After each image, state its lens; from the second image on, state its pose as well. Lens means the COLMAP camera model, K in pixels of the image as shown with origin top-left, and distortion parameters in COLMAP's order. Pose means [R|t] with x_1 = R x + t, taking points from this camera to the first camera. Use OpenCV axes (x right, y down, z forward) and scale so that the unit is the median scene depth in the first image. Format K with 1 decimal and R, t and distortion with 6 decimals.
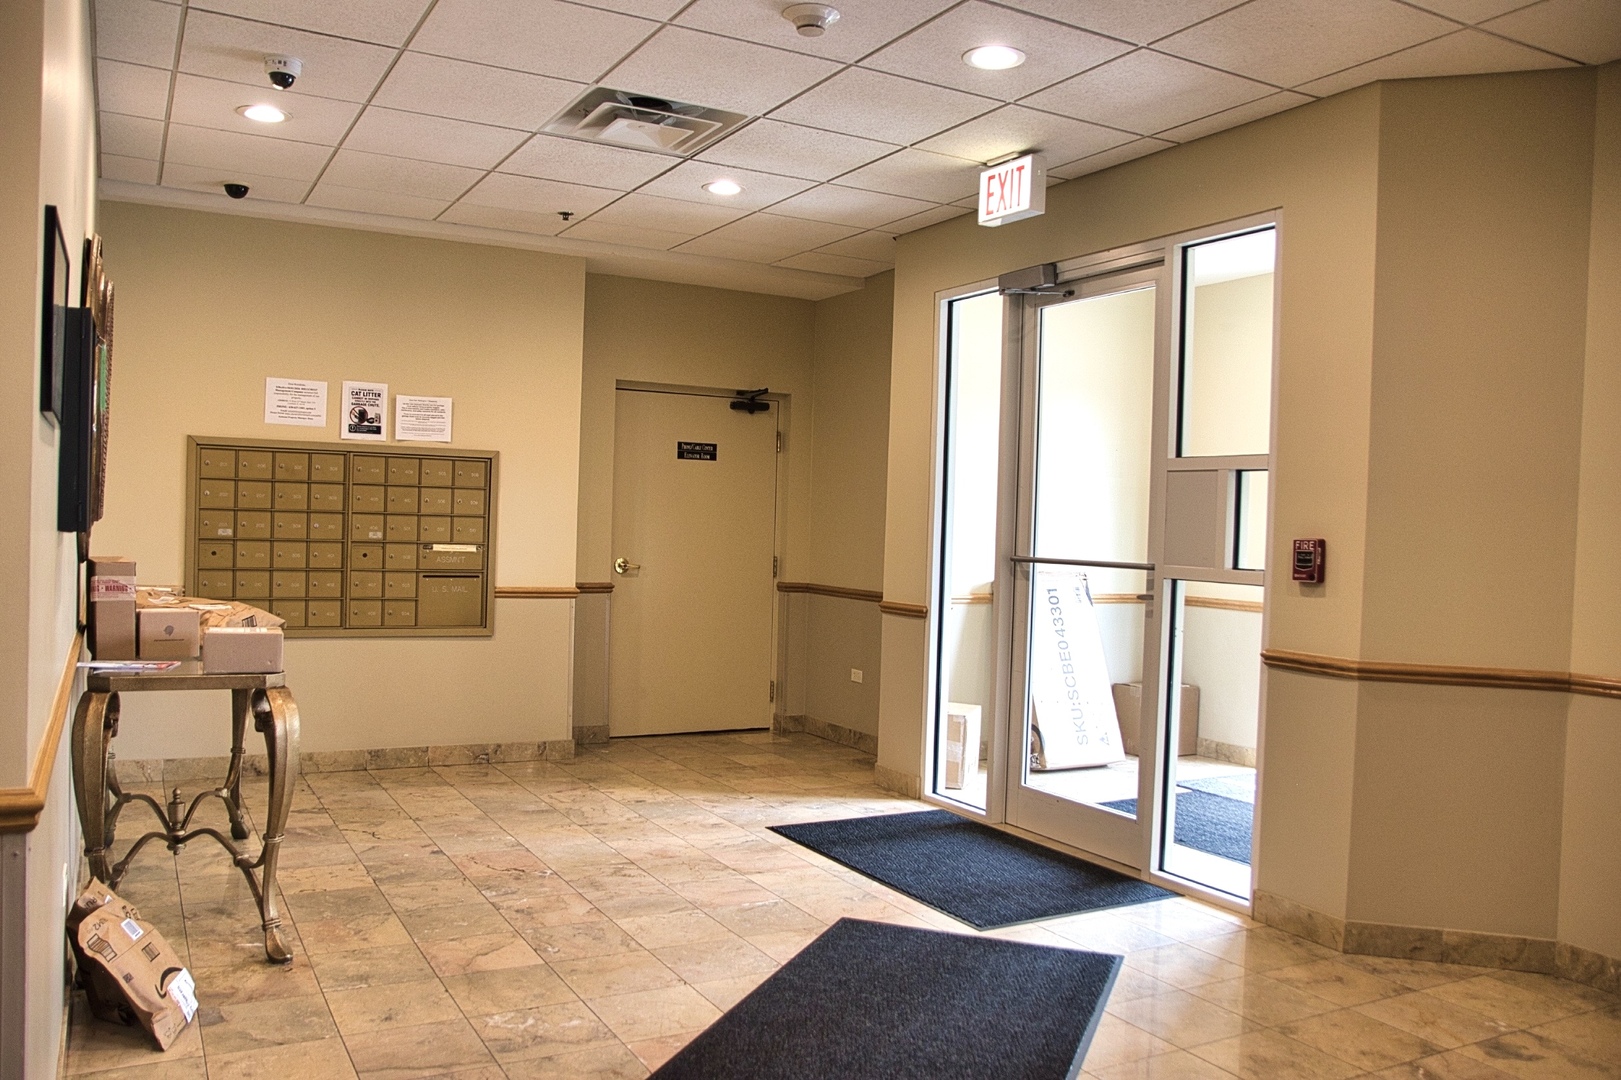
lens RADIAL K [[1289.6, 0, 798.0], [0, 1289.6, 552.1], [0, 0, 1]] dist [-0.125642, 0.109190]
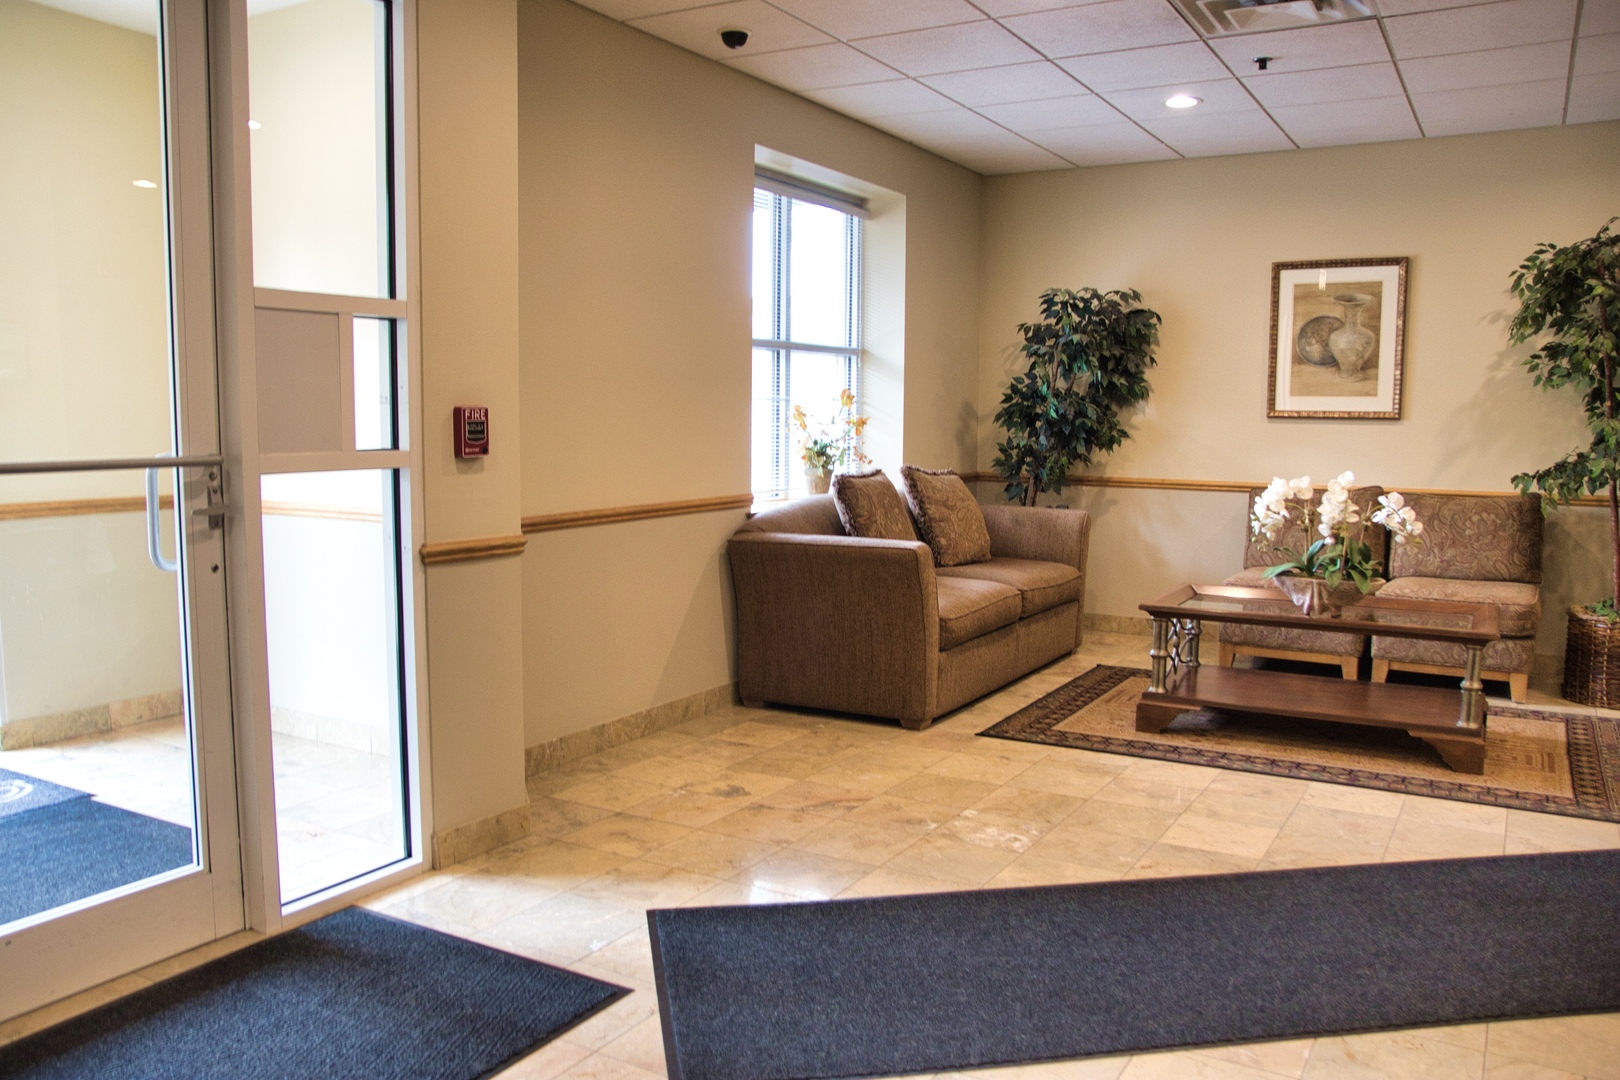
lens RADIAL K [[1288.8, 0, 797.5], [0, 1288.8, 552.0], [0, 0, 1]] dist [-0.125642, 0.109190]
pose [[-0.516374, -0.132438, 0.846061, -0.458914], [-0.006381, 0.988537, 0.150846, -0.044855], [-0.856340, 0.072494, -0.511299, 1.261655]]
